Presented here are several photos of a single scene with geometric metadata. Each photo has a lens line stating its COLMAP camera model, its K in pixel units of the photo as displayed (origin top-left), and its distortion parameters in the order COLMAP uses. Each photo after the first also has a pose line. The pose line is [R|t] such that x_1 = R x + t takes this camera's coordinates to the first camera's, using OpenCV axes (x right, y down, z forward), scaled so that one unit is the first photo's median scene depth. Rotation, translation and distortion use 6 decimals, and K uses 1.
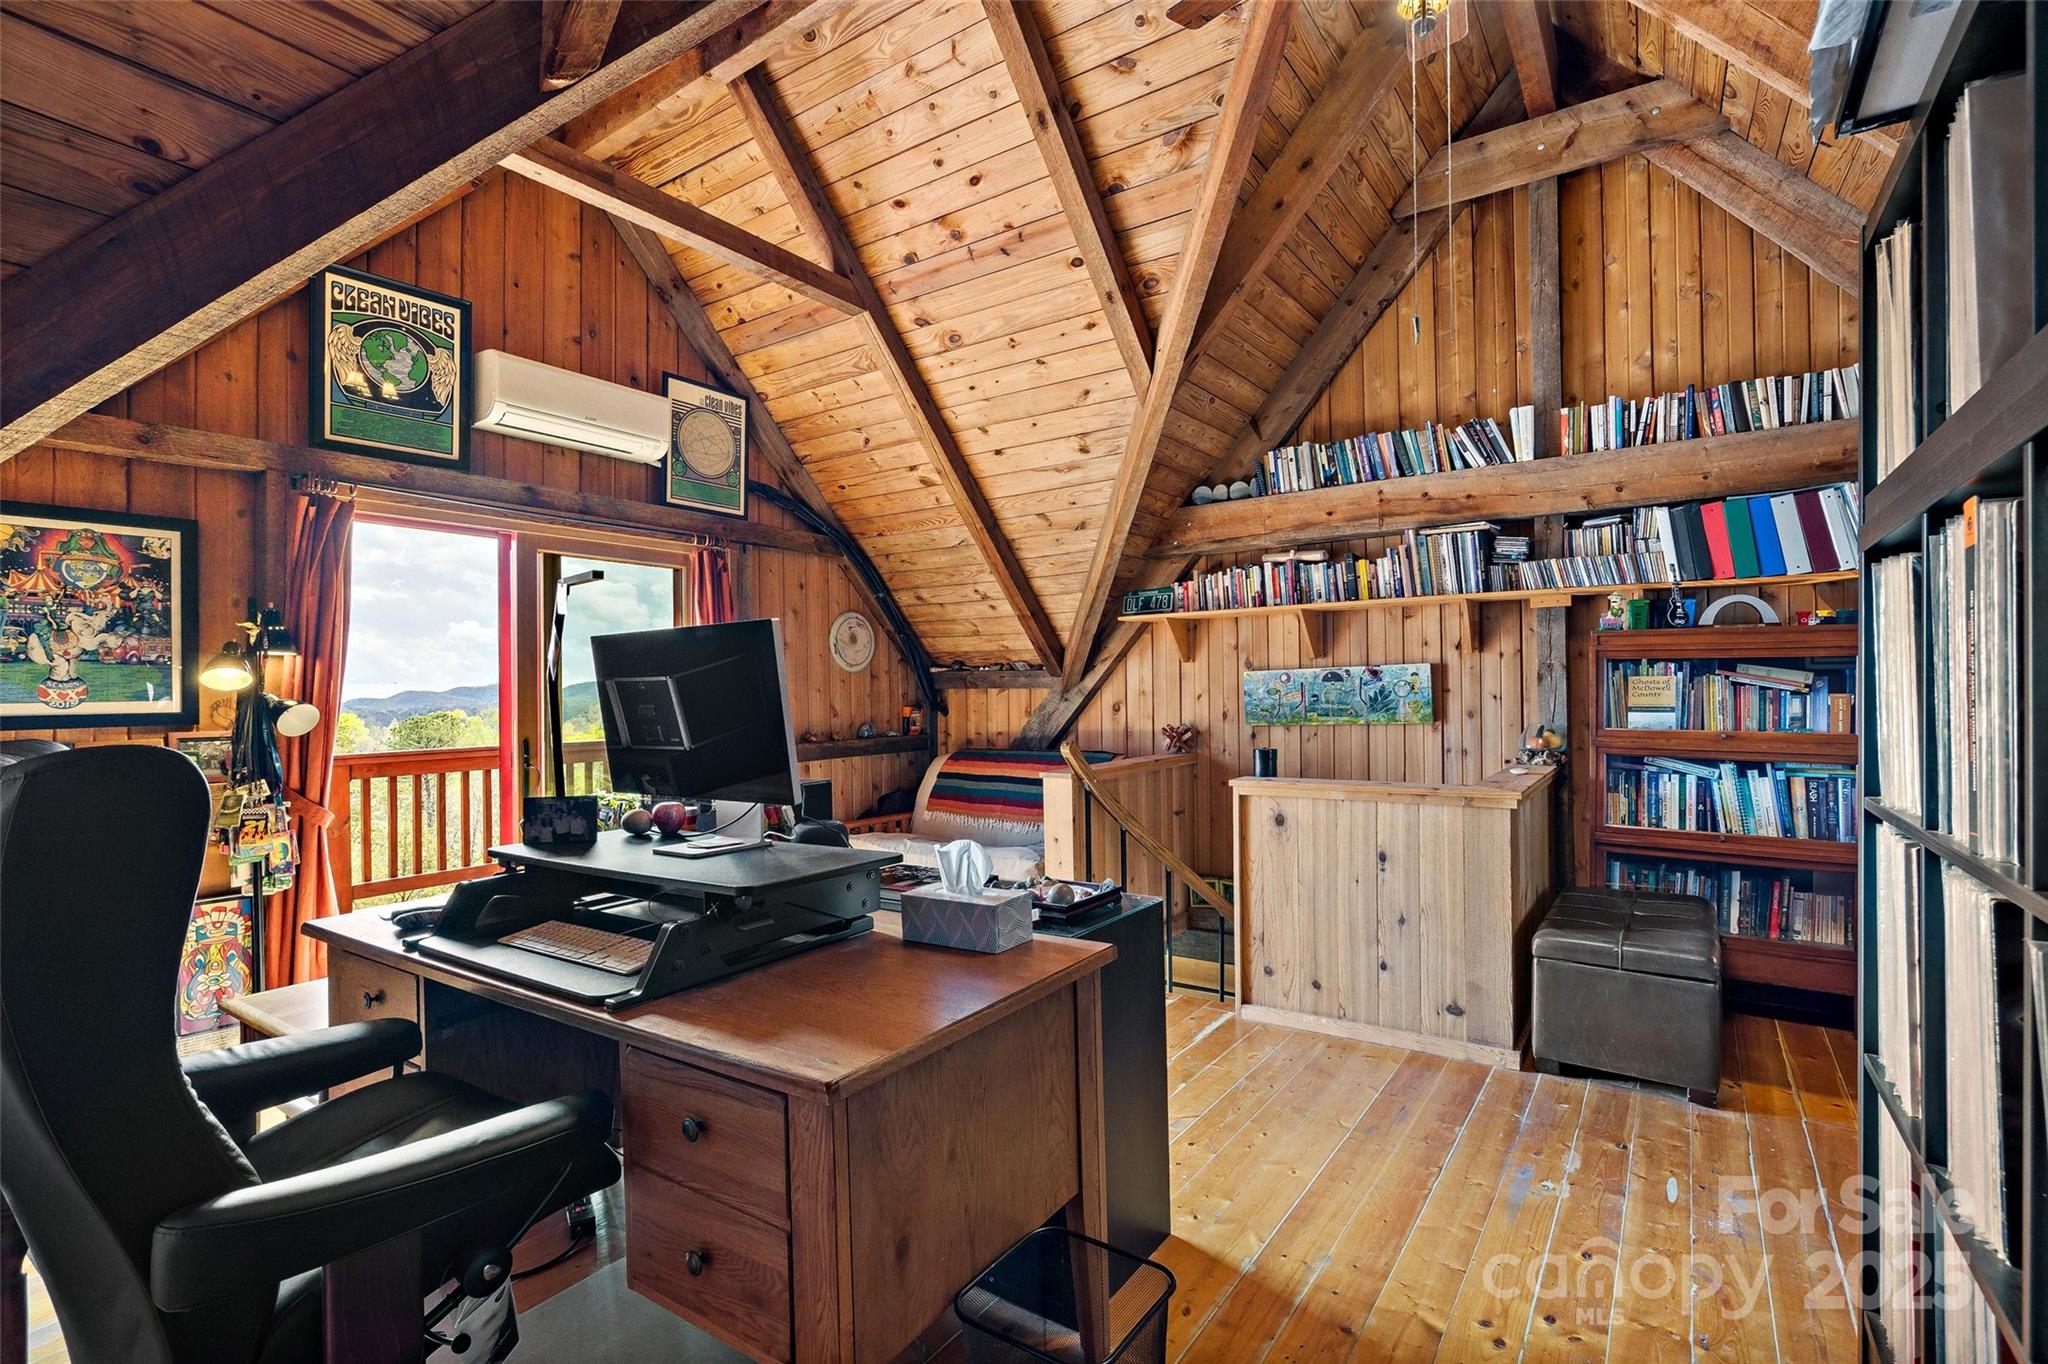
lens RADIAL K [[972.2, 0, 1020.0], [0, 972.2, 680.1], [0, 0, 1]] dist [0.000627, 0.000130]
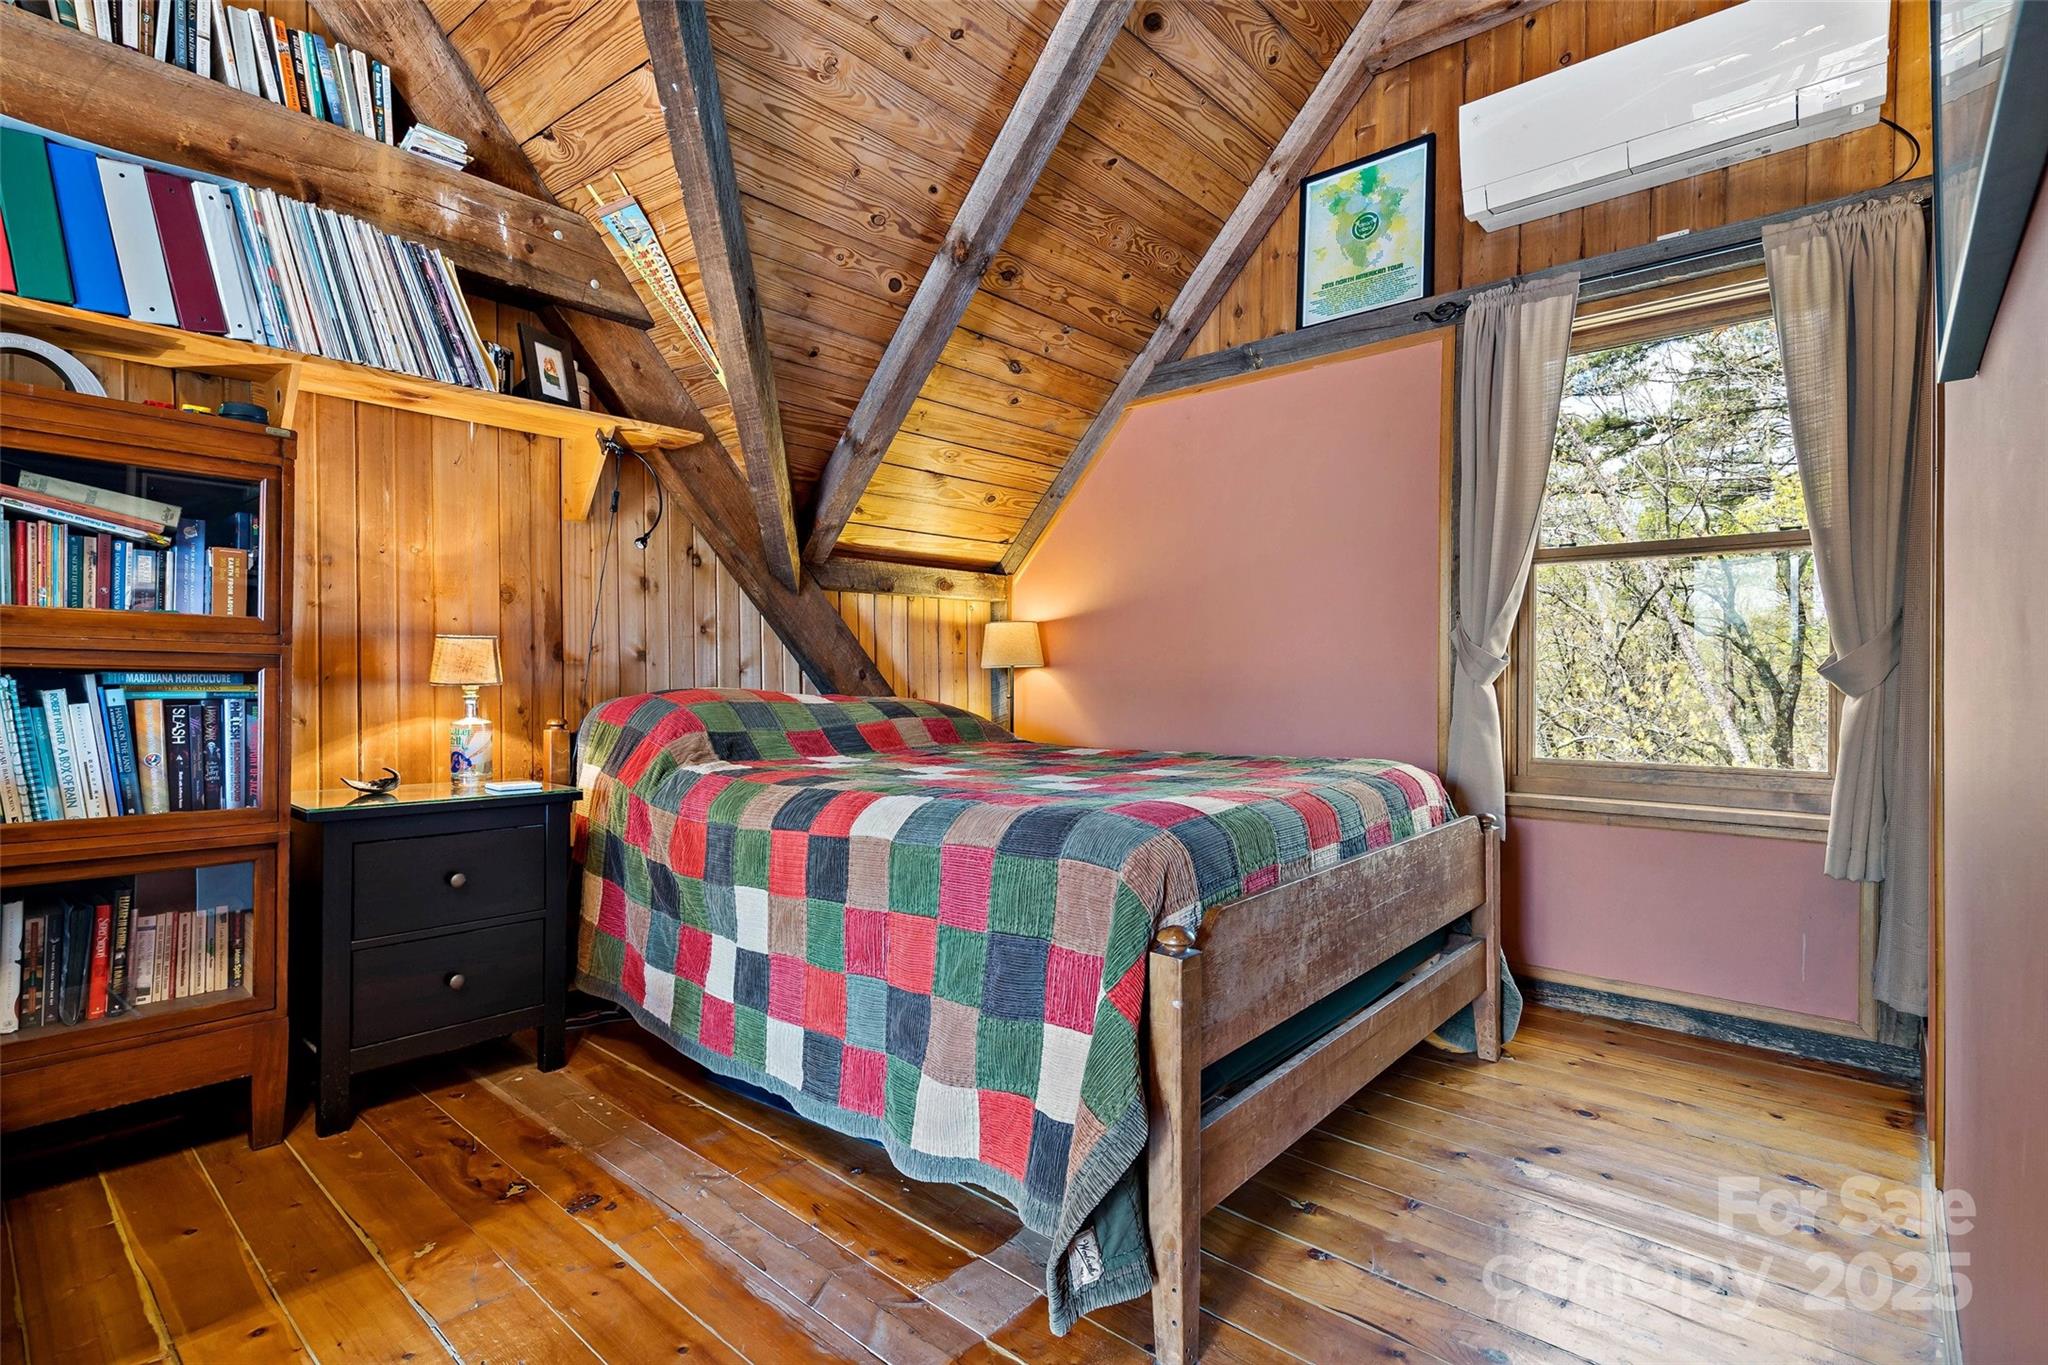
lens RADIAL K [[972.2, 0, 1023.0], [0, 972.2, 679.9], [0, 0, 1]] dist [0.000627, 0.000130]
pose [[0.132726, 0.002886, 0.991149, 0.333423], [-0.004146, 0.999989, -0.002356, 0.087332], [-0.991144, -0.003797, 0.132736, 0.452497]]
